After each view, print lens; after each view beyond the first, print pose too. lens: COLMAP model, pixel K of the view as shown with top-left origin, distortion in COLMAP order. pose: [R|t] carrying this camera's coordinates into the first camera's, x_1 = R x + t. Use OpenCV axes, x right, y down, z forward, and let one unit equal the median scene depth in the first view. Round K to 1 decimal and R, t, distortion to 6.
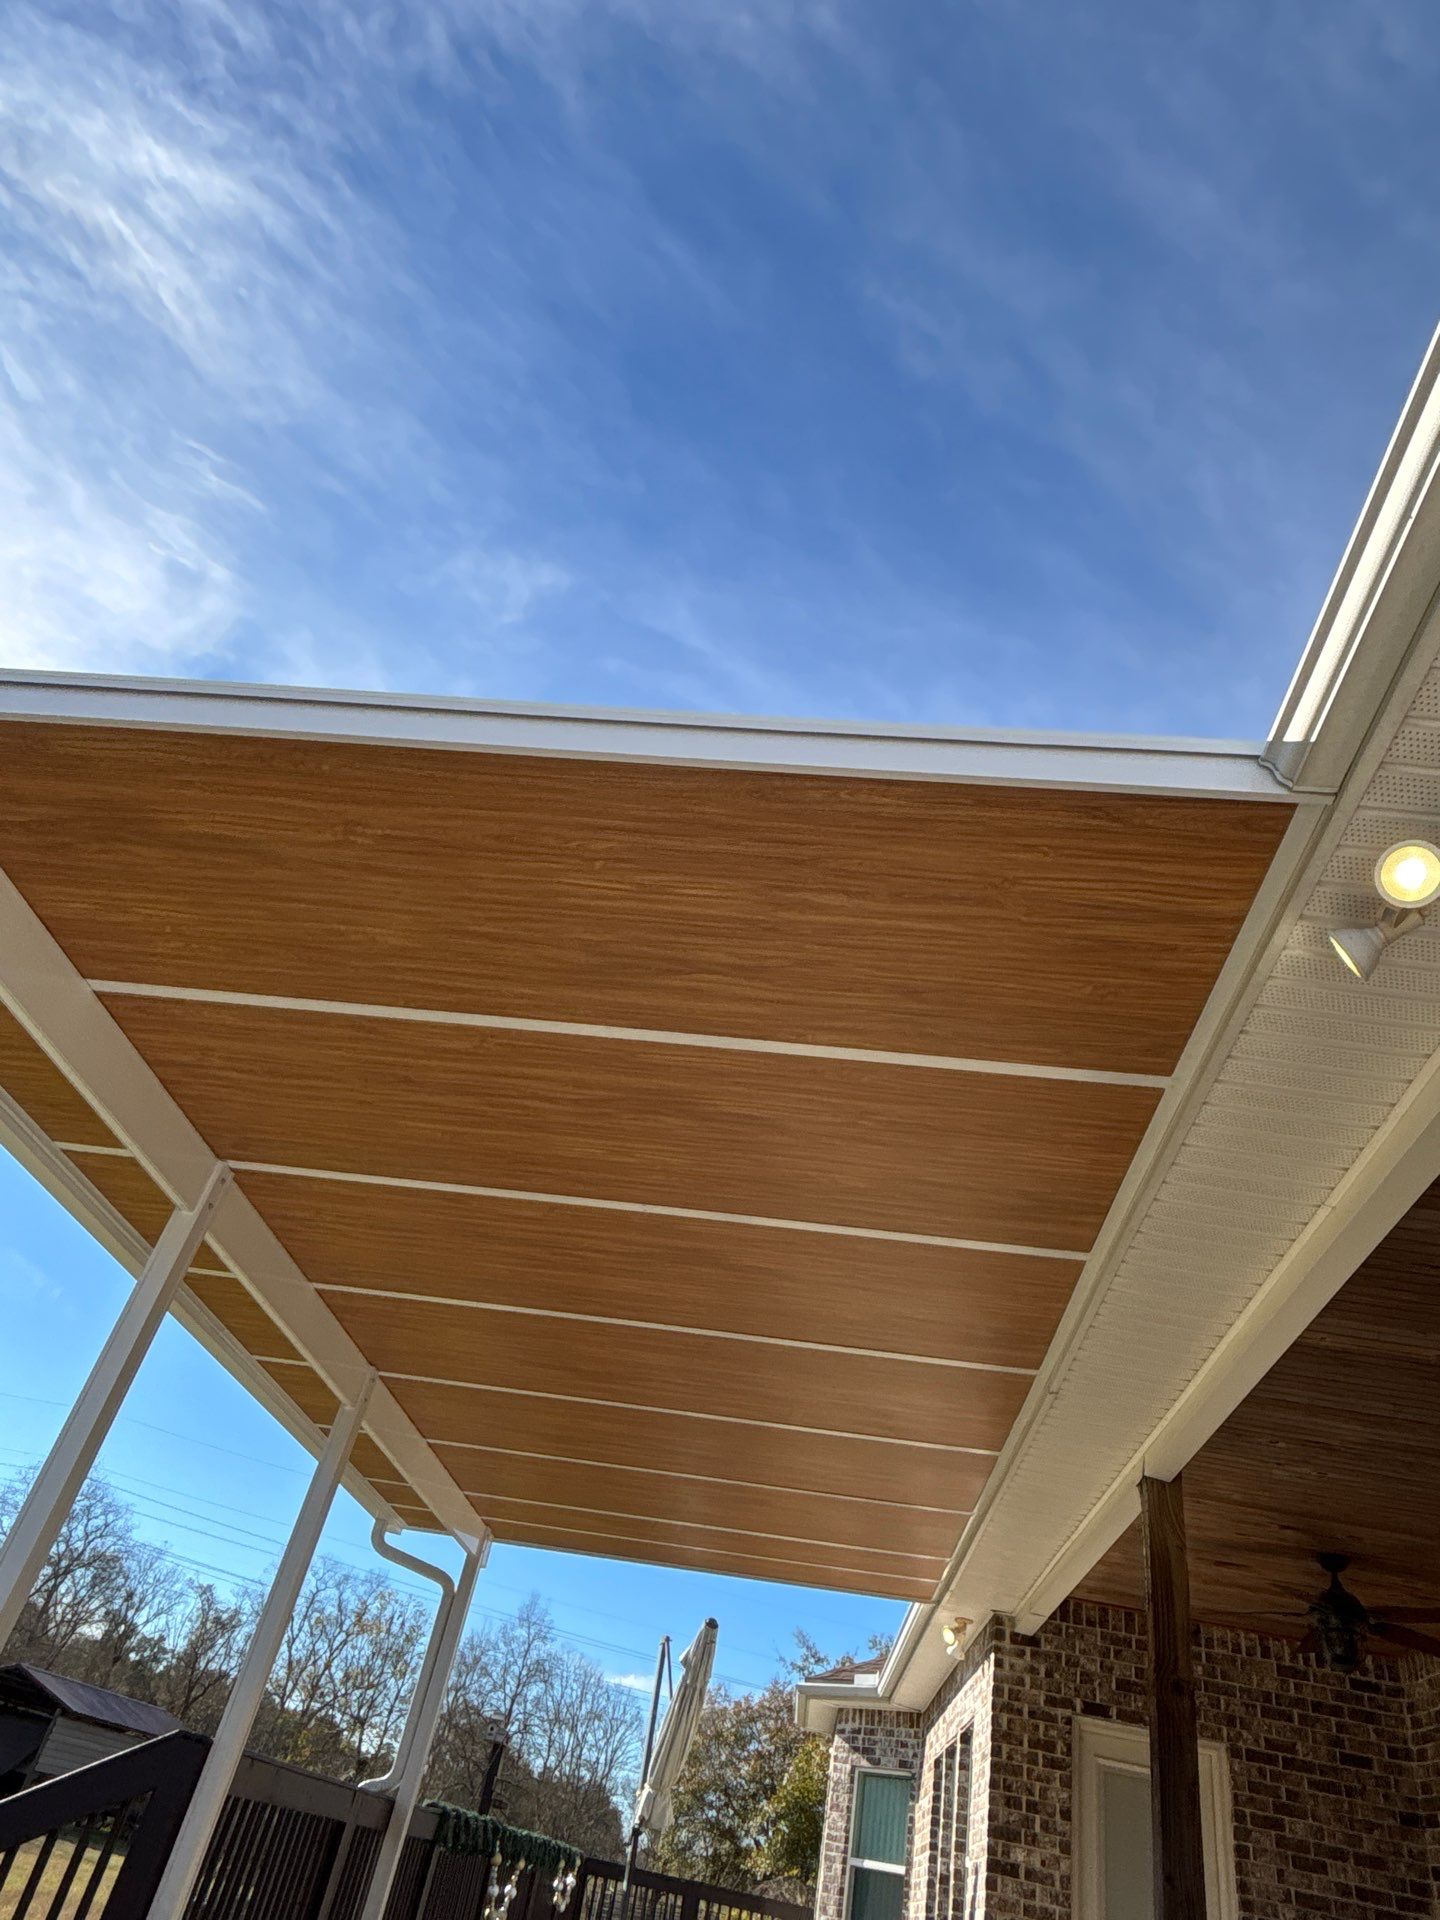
lens RADIAL K [[1194.0, 0, 720.0], [0, 1194.0, 960.0], [0, 0, 1]] dist [0.002792, 0.001690]
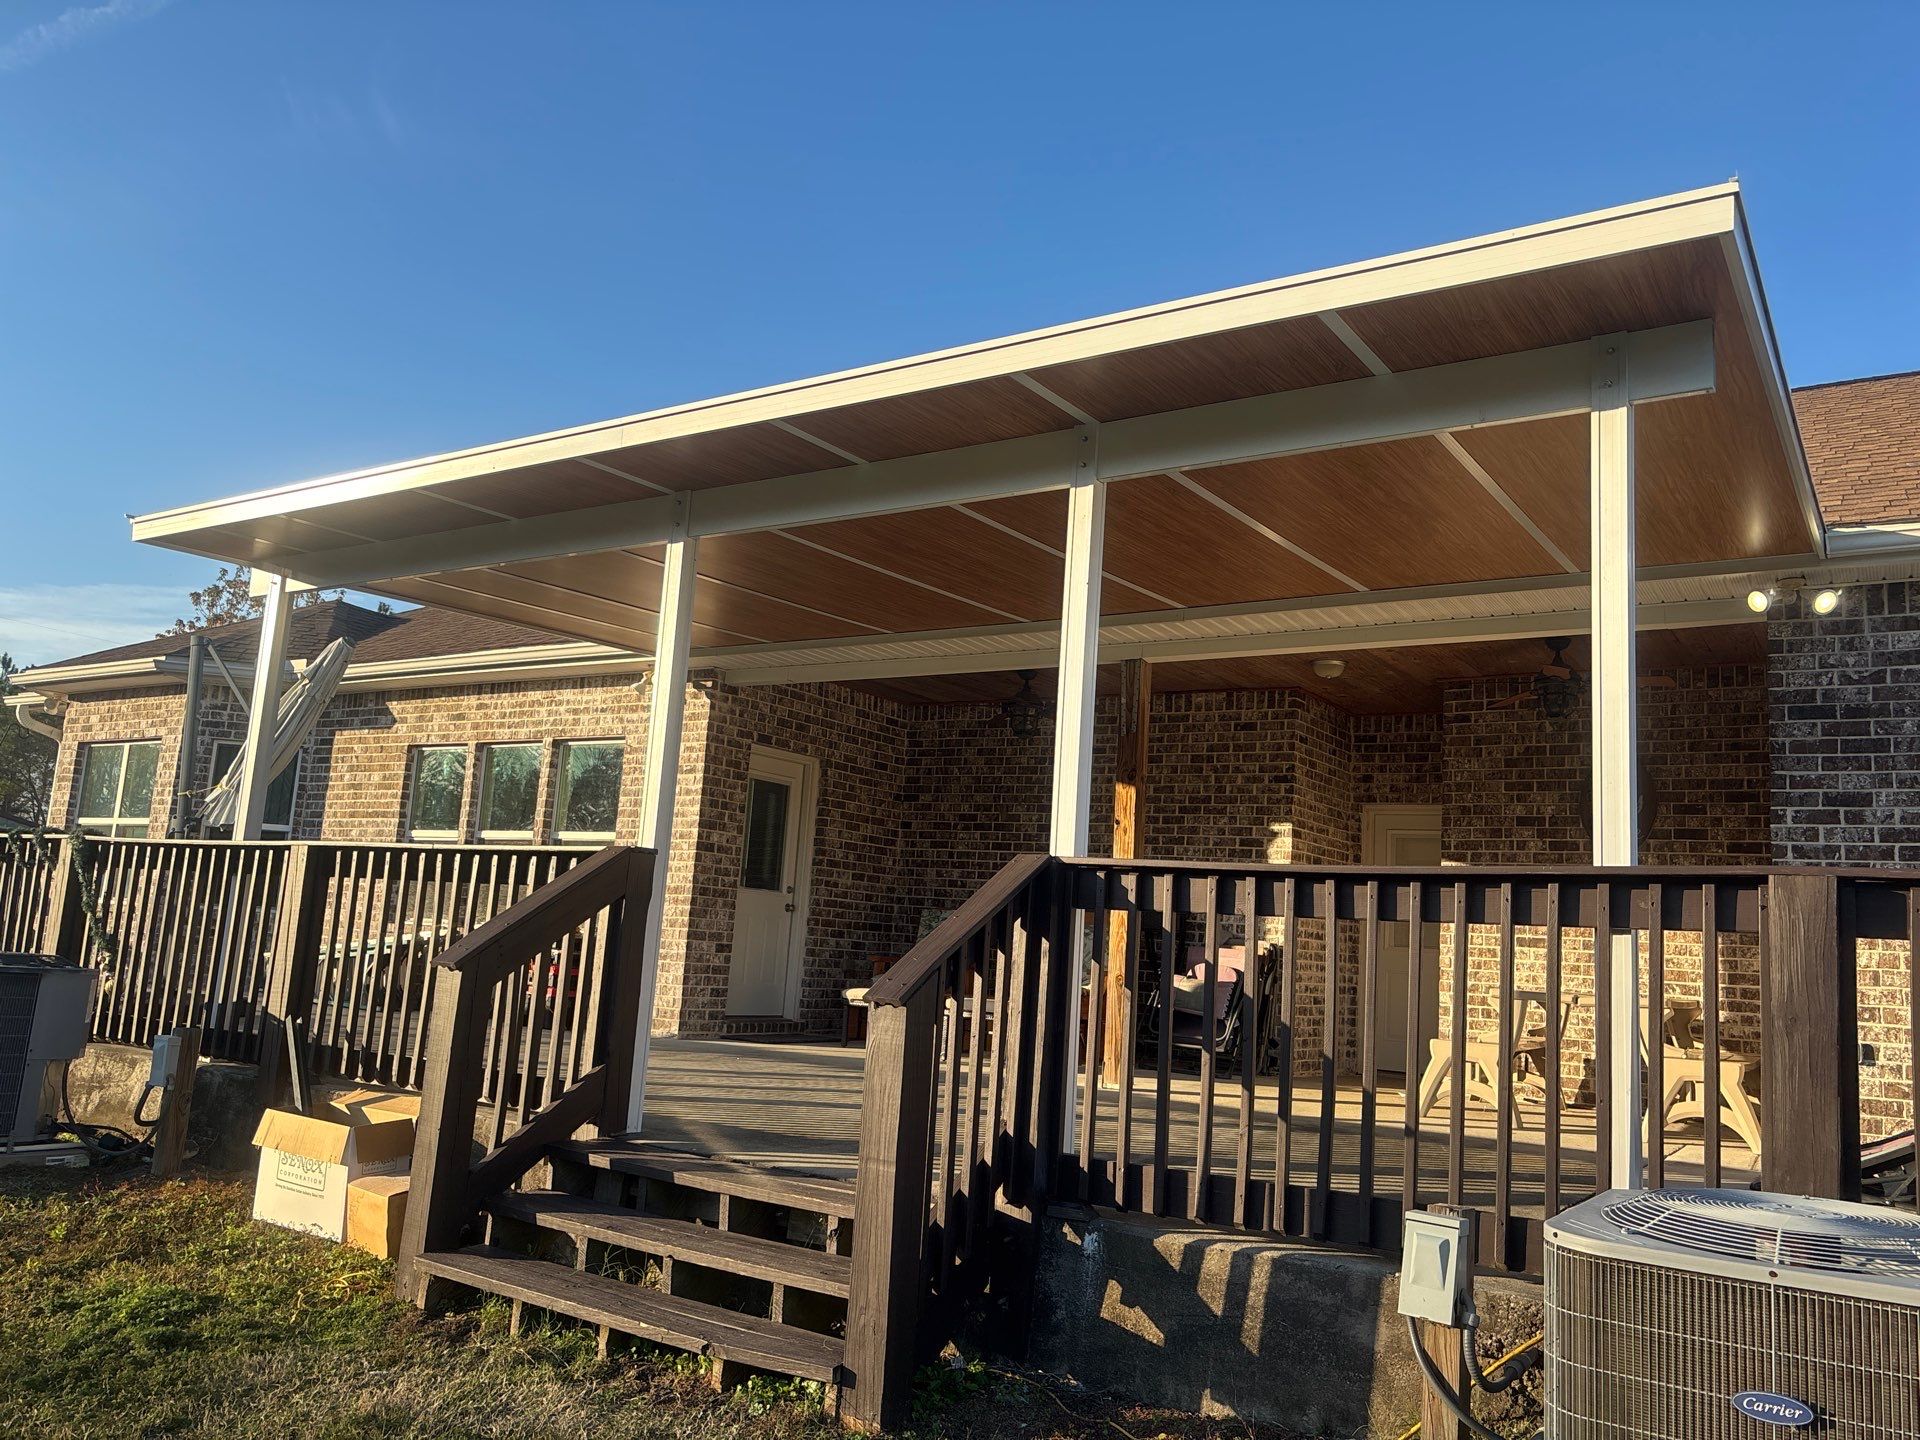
lens RADIAL K [[1438.1, 0, 960.0], [0, 1438.1, 720.0], [0, 0, 1]] dist [0.028628, 0.005969]
pose [[0.492467, -0.012409, 0.870243, -0.930764], [-0.519748, 0.797829, 0.305500, 0.043580], [-0.698096, -0.602756, 0.386454, 0.293829]]
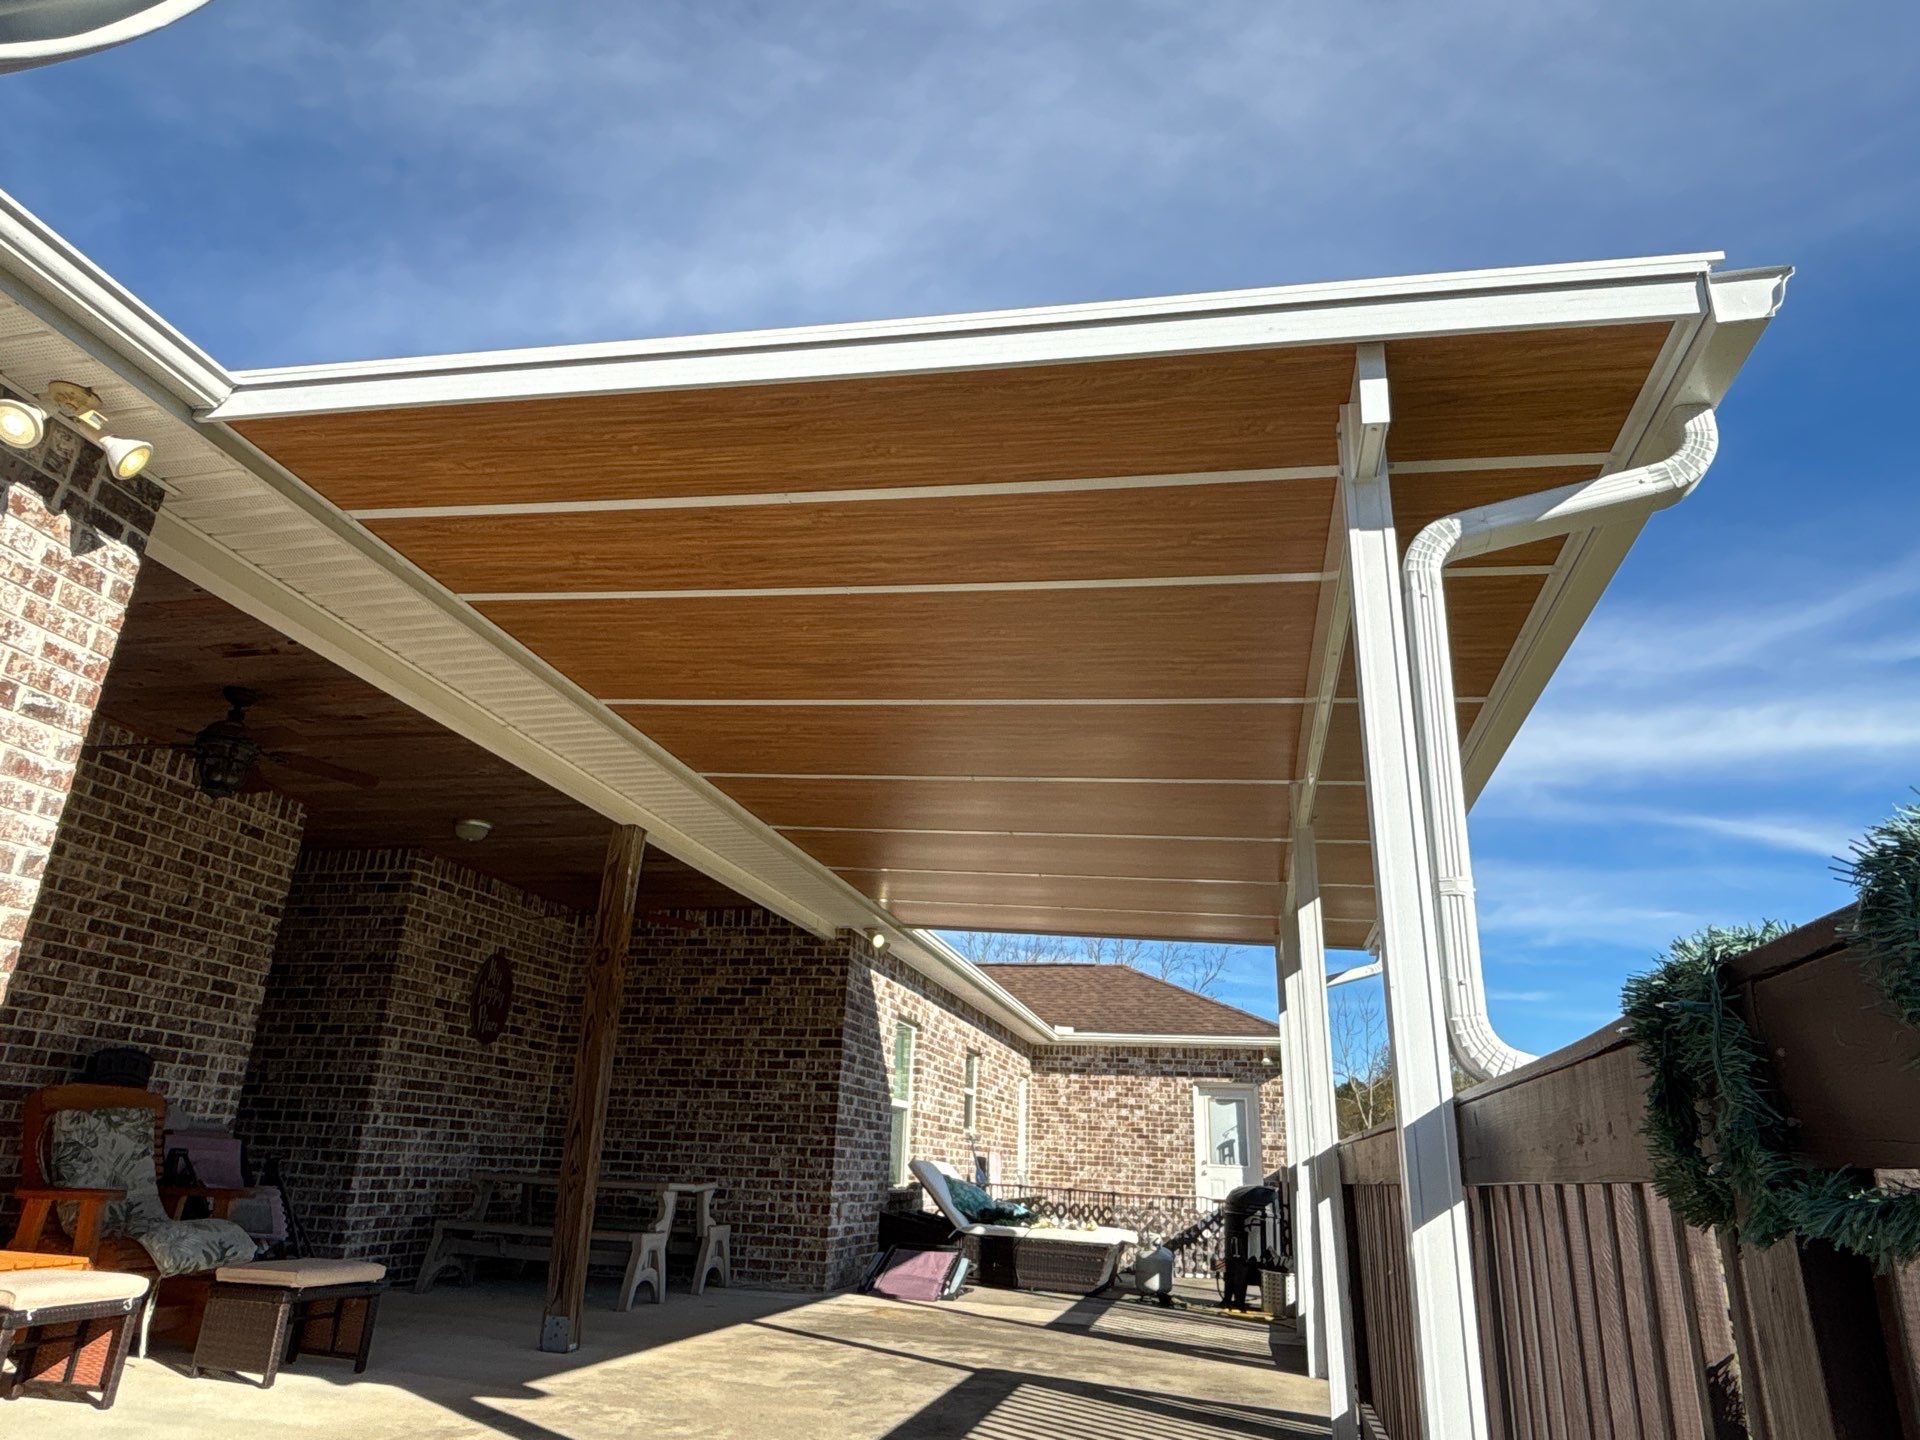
lens RADIAL K [[1201.2, 0, 955.6], [0, 1201.2, 708.9], [0, 0, 1]] dist [0.009811, -0.029989]
pose [[-0.964592, -0.151638, 0.215798, -0.186479], [-0.263166, 0.499049, -0.825647, 0.979356], [0.017506, -0.853203, -0.521285, 1.288538]]
